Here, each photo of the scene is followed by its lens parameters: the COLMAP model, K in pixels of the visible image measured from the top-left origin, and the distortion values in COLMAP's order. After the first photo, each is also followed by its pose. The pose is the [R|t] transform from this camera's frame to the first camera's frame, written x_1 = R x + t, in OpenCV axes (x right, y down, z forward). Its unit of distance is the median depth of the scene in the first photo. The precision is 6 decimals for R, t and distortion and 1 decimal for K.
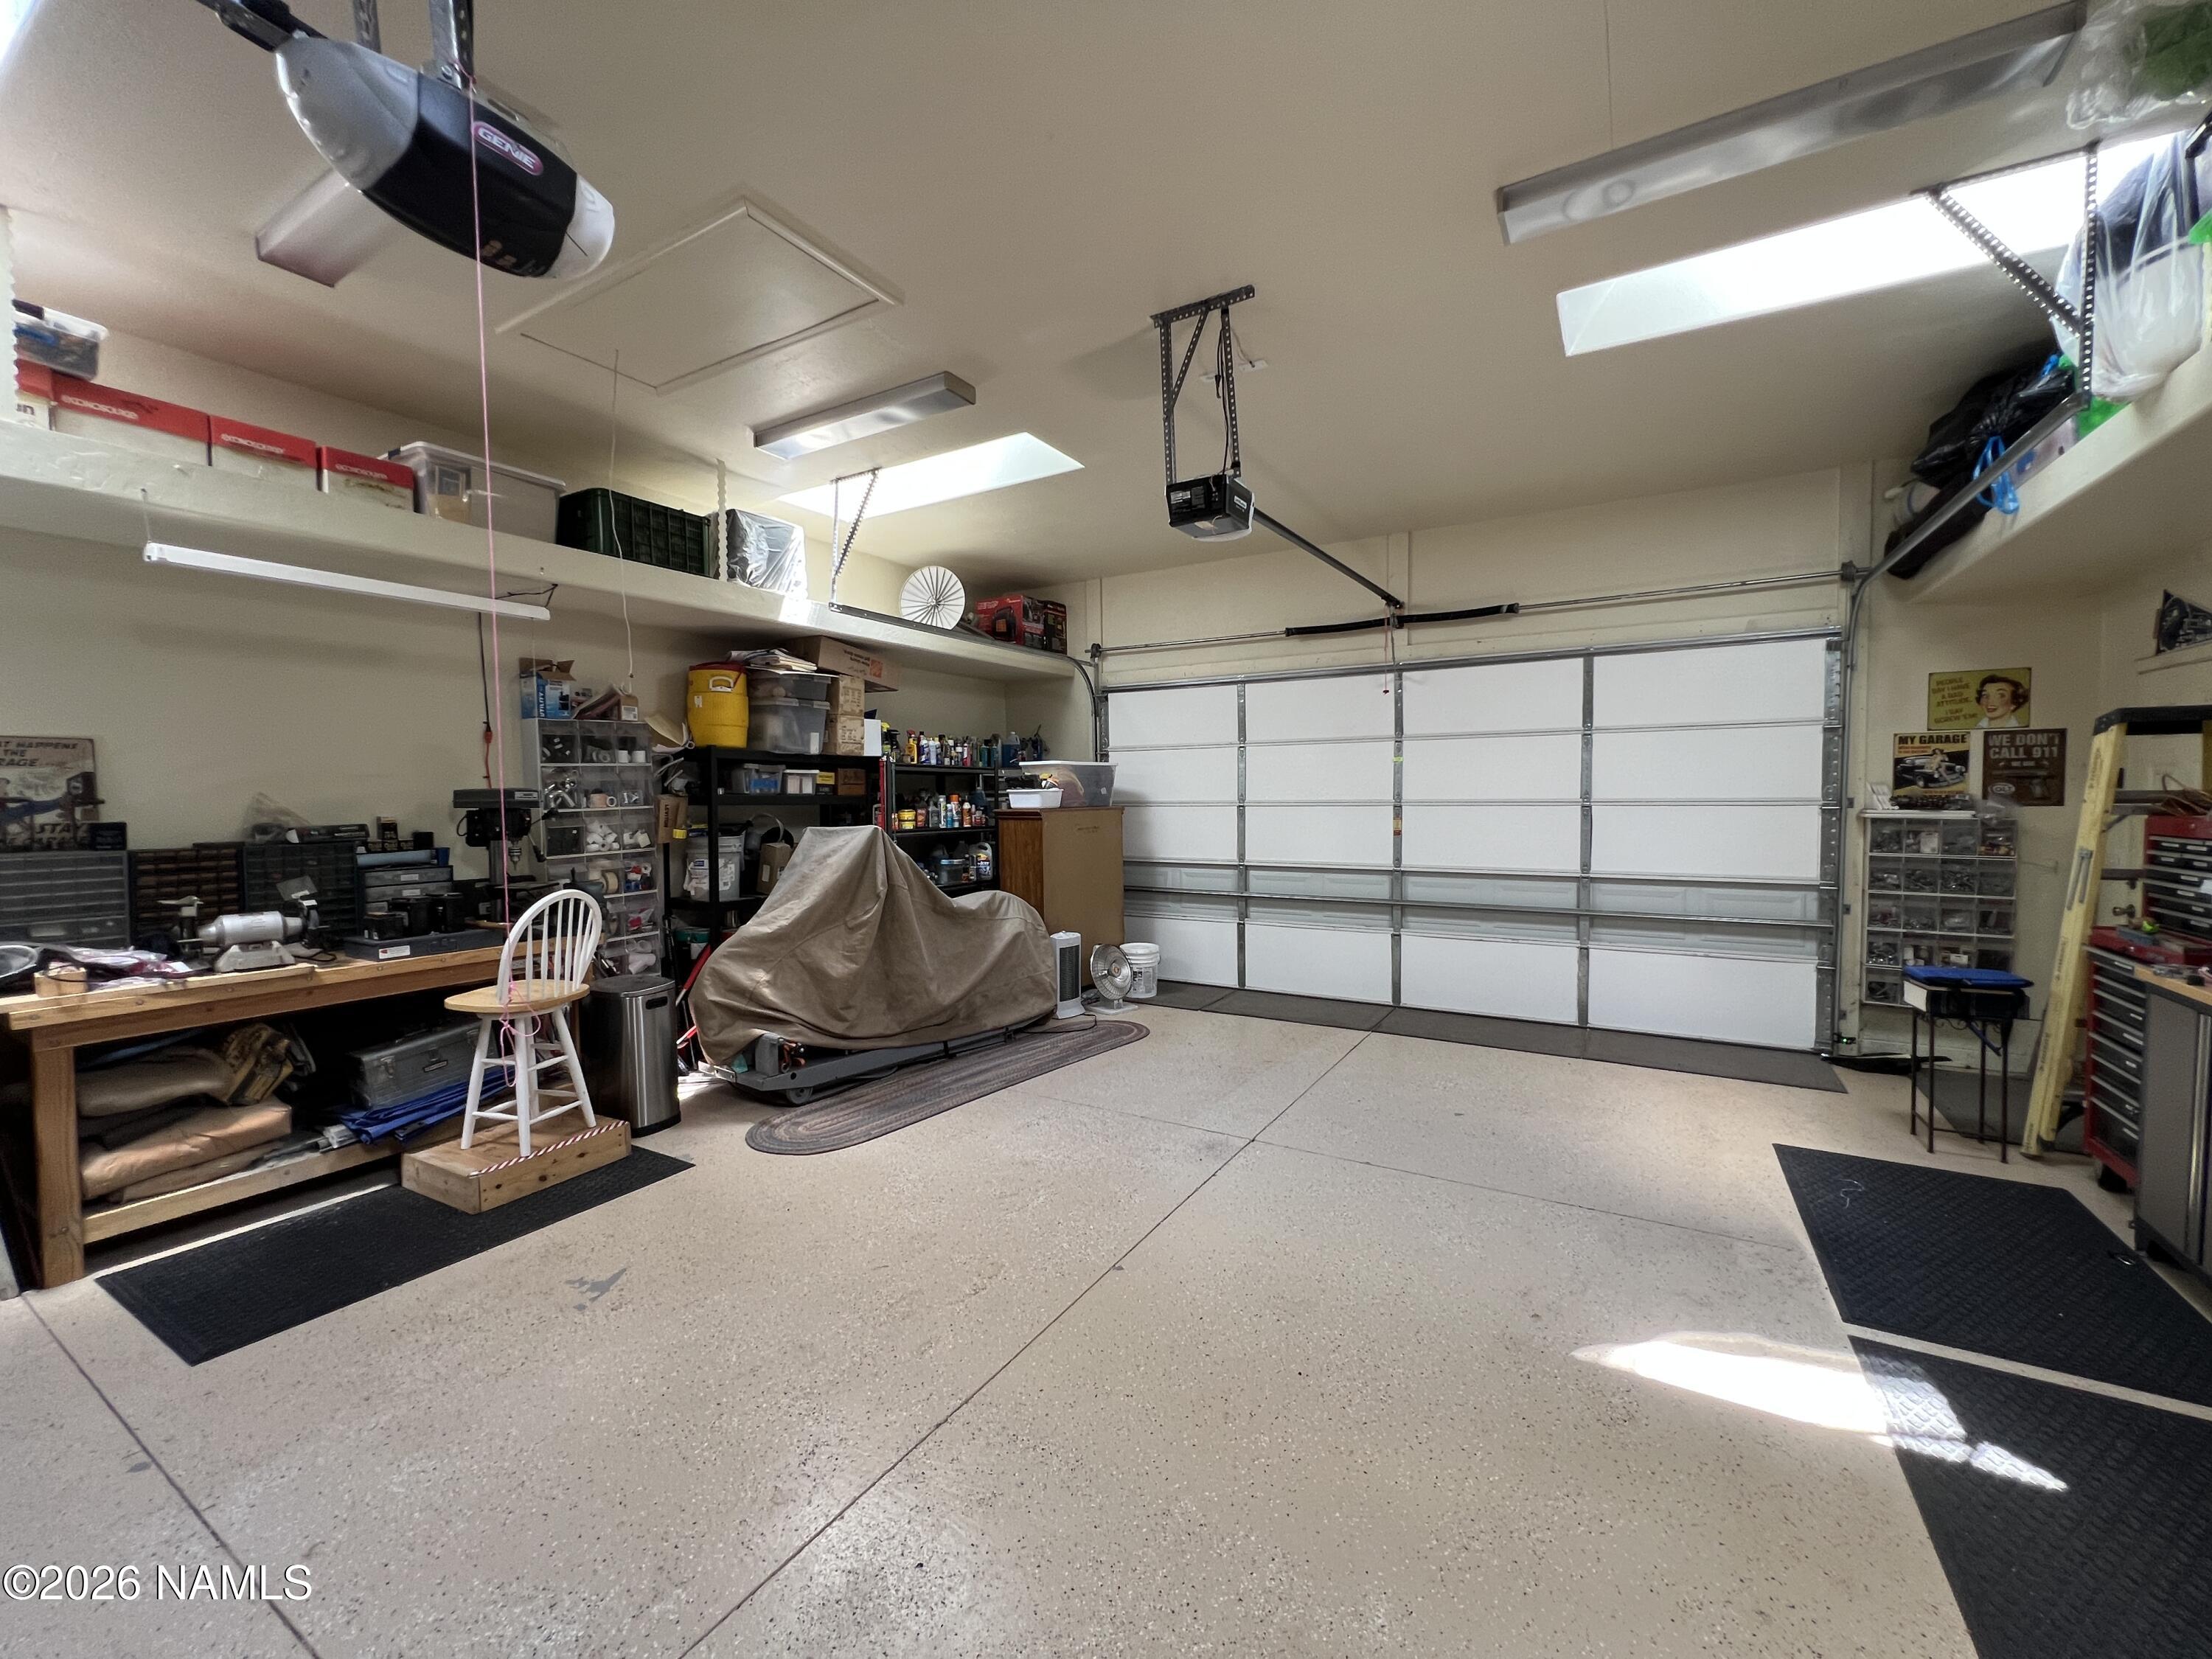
lens RADIAL K [[890.1, 0, 1106.0], [0, 890.1, 829.5], [0, 0, 1]] dist [-0.002273, -0.000041]
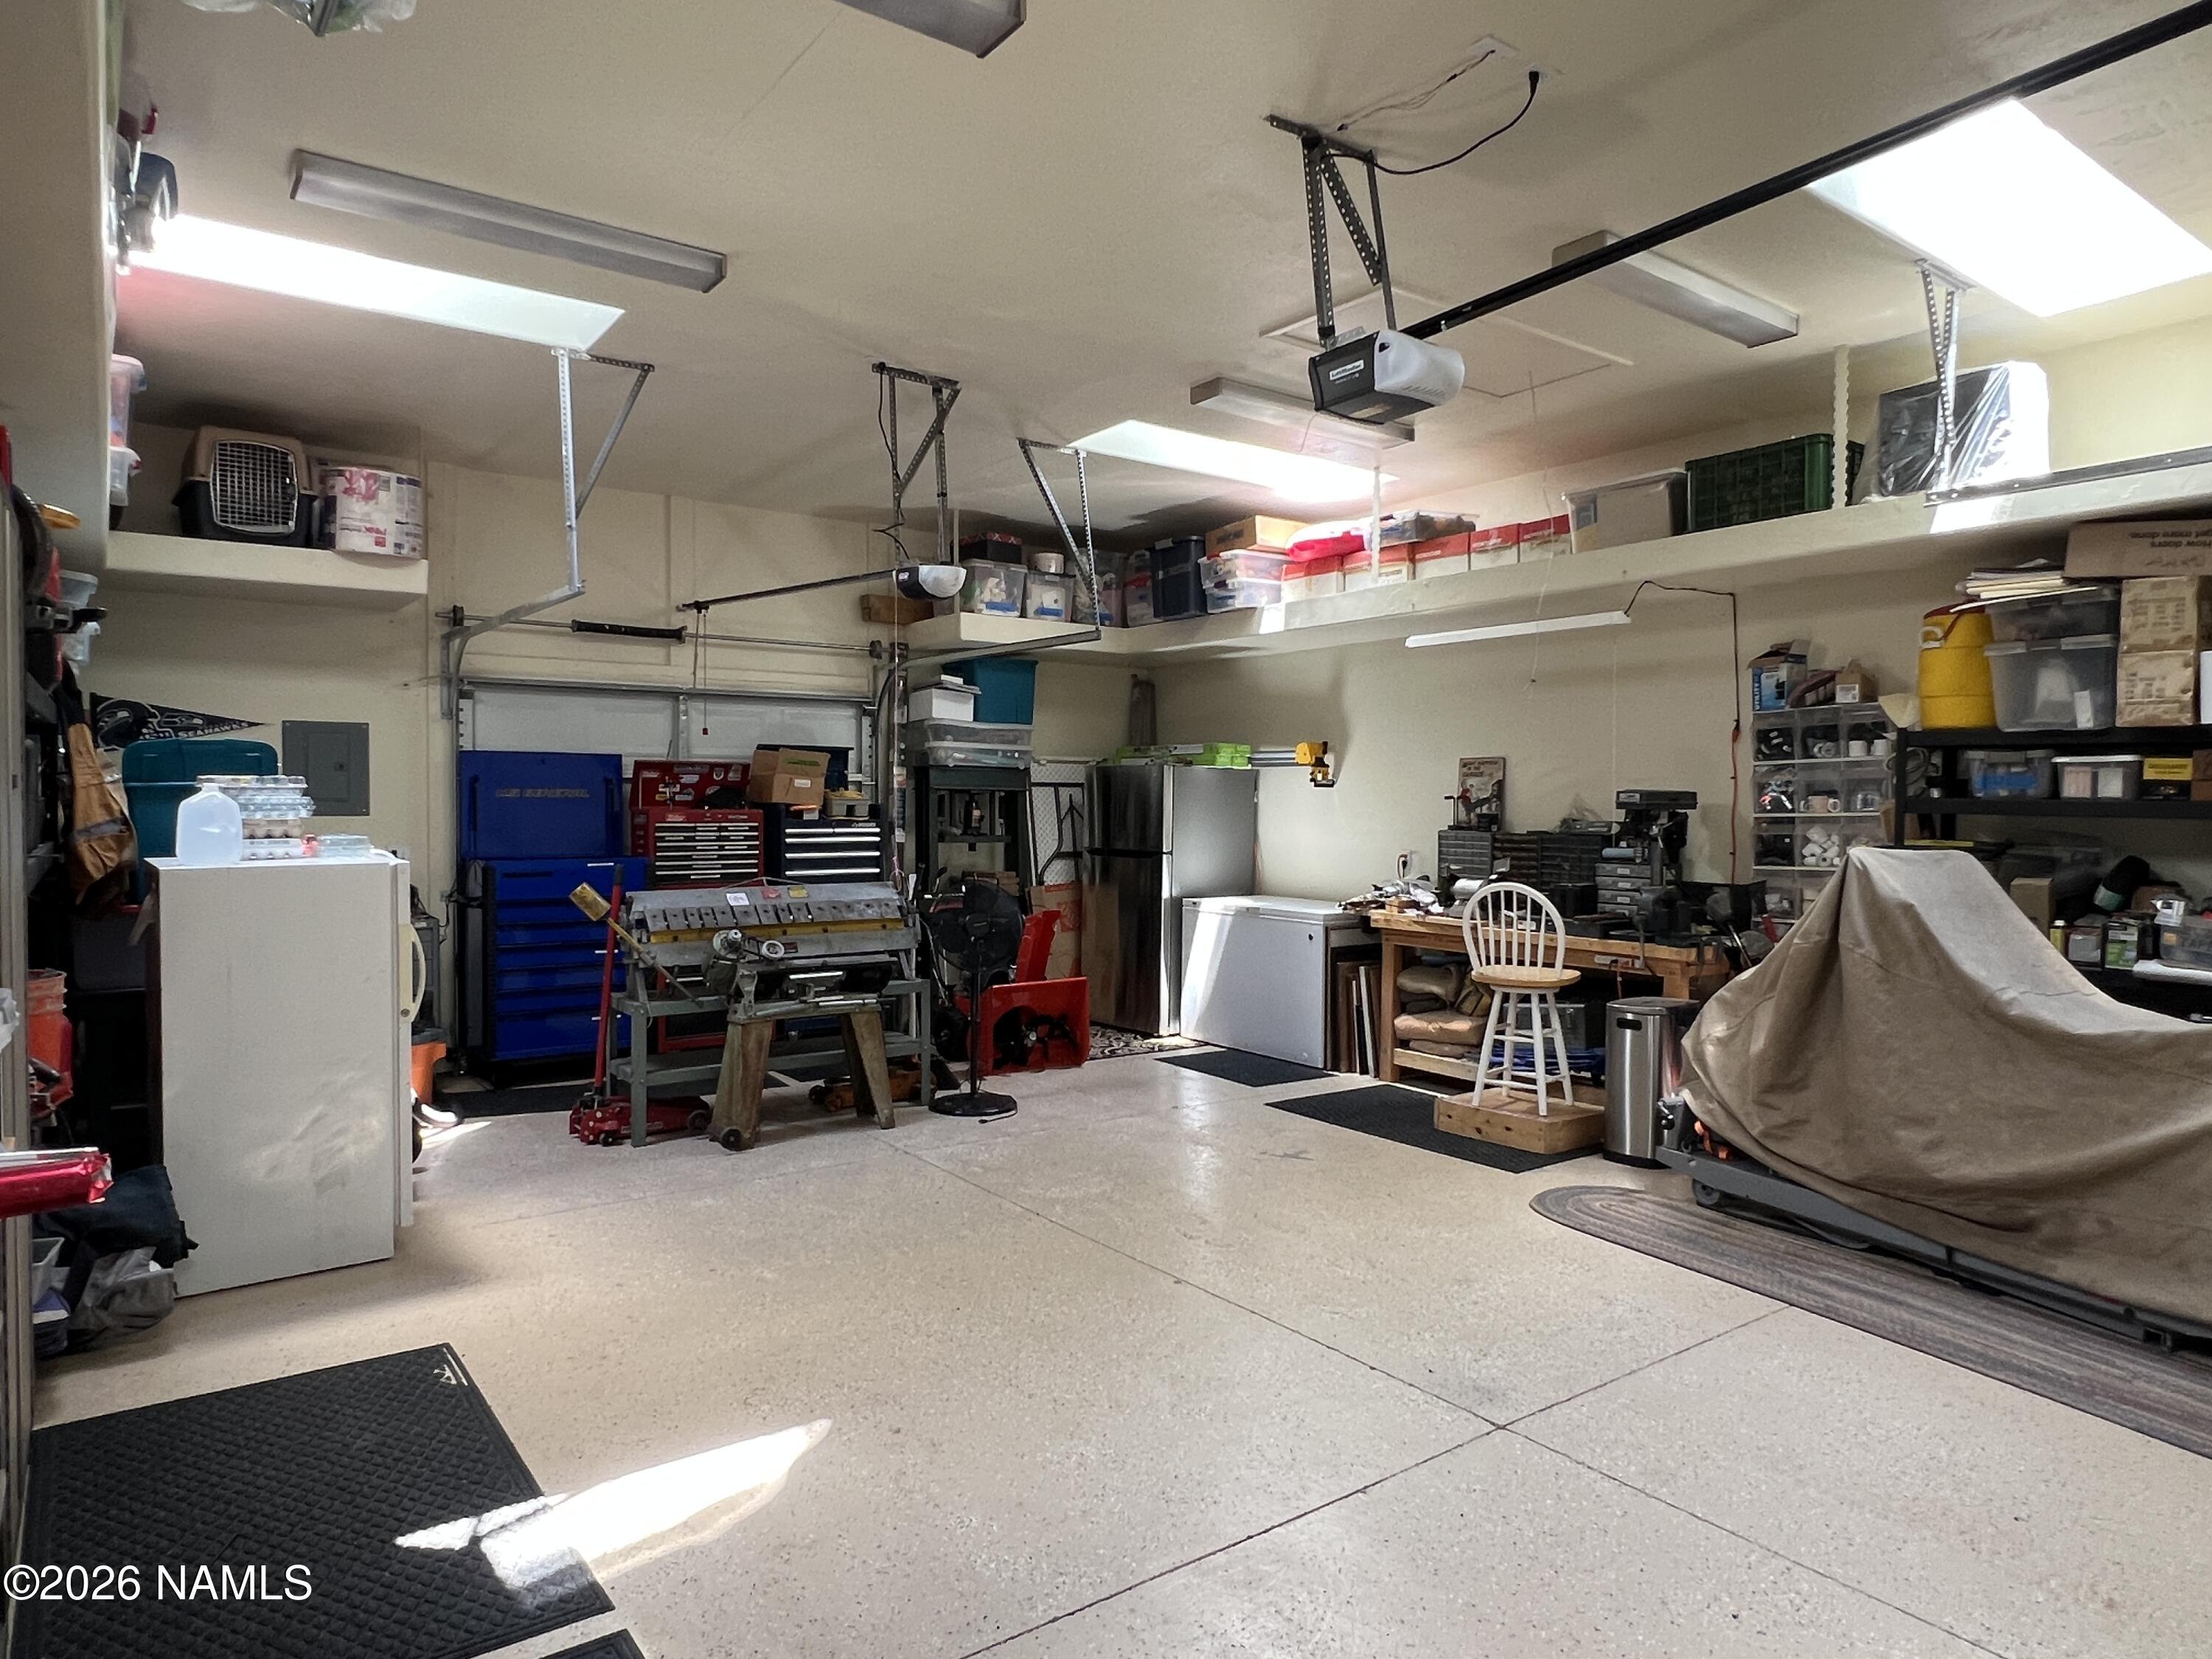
lens RADIAL K [[1352.0, 0, 1106.0], [0, 1352.0, 829.5], [0, 0, 1]] dist [-0.003740, -0.000658]
pose [[-0.389765, 0.026796, -0.920525, 0.869054], [-0.039222, 0.998187, 0.045664, -0.041985], [0.920079, 0.053903, -0.388007, 0.919191]]
